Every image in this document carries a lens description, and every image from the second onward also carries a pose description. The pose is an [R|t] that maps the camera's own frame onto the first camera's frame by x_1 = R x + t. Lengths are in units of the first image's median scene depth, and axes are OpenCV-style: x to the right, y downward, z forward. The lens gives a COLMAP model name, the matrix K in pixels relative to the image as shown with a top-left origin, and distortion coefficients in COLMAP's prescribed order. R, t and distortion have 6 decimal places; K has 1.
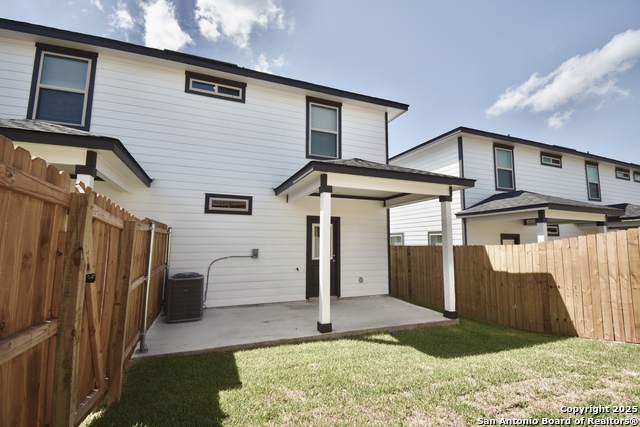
lens RADIAL K [[283.0, 0, 318.5], [0, 283.0, 214.2], [0, 0, 1]] dist [0.025822, -0.029066]
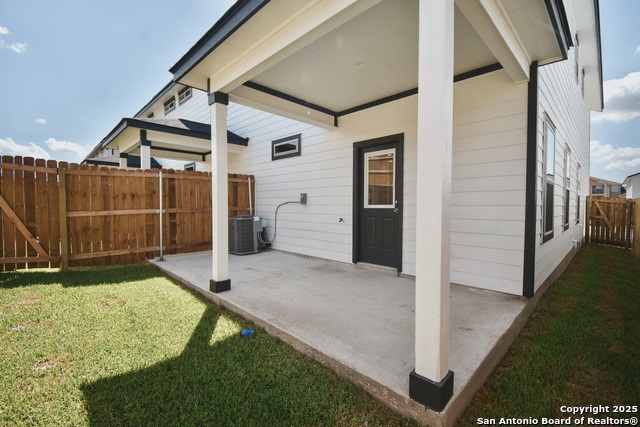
lens RADIAL K [[283.0, 0, 318.5], [0, 283.0, 214.2], [0, 0, 1]] dist [0.025822, -0.029066]
pose [[0.379869, 0.028298, -0.924608, 0.635609], [0.098585, 0.992601, 0.070882, 0.134812], [0.919772, -0.118078, 0.374268, 0.745841]]
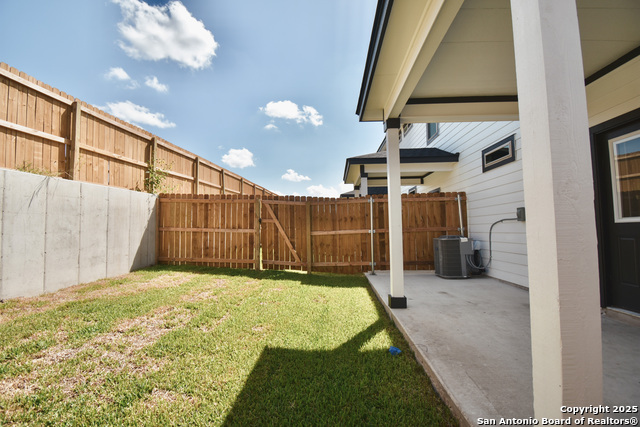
lens RADIAL K [[283.0, 0, 318.5], [0, 283.0, 214.2], [0, 0, 1]] dist [0.025822, -0.029066]
pose [[-0.422562, -0.047892, -0.905068, 0.639172], [0.108932, 0.988680, -0.103175, 0.163906], [0.899764, -0.142188, -0.412562, 0.885512]]
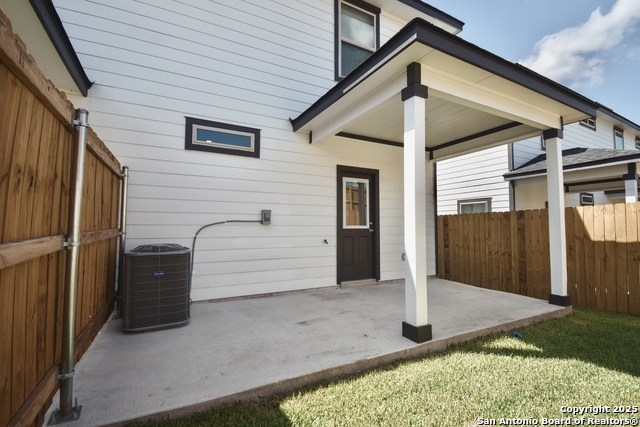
lens RADIAL K [[290.1, 0, 320.0], [0, 290.1, 213.5], [0, 0, 1]] dist [0.002455, -0.009043]
pose [[0.993848, 0.002484, 0.110721, -0.182357], [-0.008483, 0.998519, 0.053744, 0.098561], [-0.110423, -0.054353, 0.992397, 0.343554]]
